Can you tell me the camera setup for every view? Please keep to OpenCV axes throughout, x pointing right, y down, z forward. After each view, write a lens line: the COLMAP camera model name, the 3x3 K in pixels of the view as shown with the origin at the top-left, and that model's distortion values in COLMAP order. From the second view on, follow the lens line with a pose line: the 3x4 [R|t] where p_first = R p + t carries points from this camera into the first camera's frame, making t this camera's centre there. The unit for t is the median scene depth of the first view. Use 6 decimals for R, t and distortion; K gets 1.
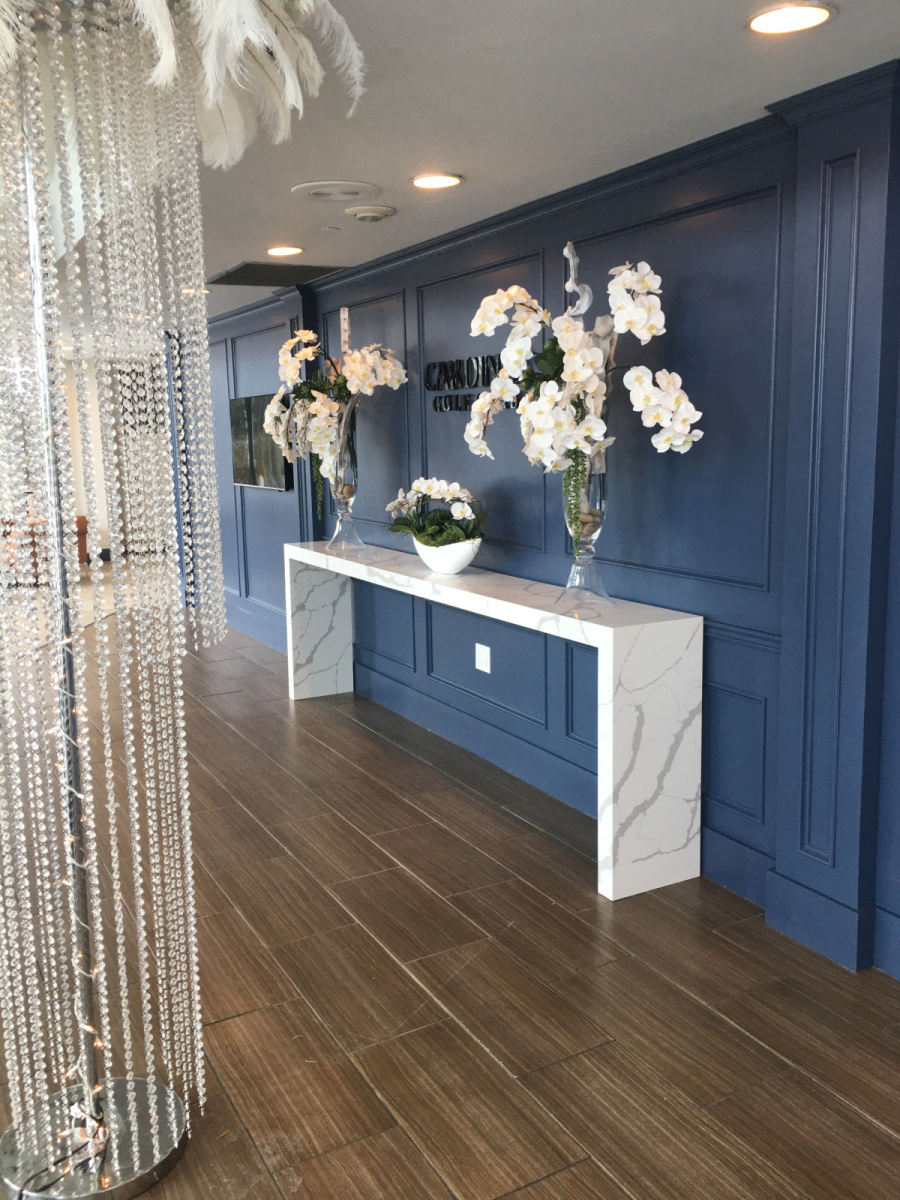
lens RADIAL K [[1020.1, 0, 451.8], [0, 1020.1, 591.5], [0, 0, 1]] dist [0.054573, -0.006434]
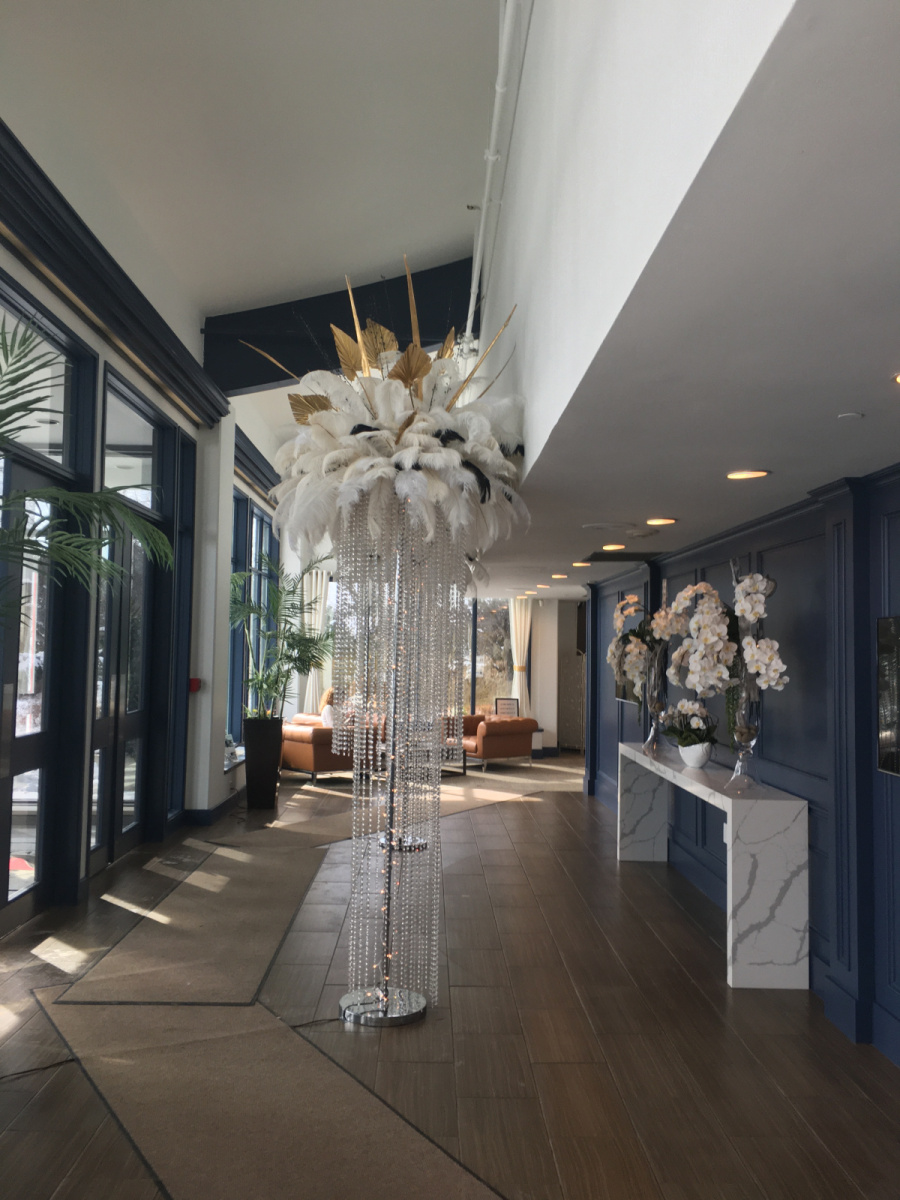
lens RADIAL K [[1020.1, 0, 447.6], [0, 1020.1, 600.4], [0, 0, 1]] dist [0.054573, -0.006434]
pose [[0.881708, 0.008443, -0.471719, 0.474454], [-0.103877, 0.978778, -0.176642, 0.056194], [0.460217, 0.204747, 0.863874, -0.575757]]
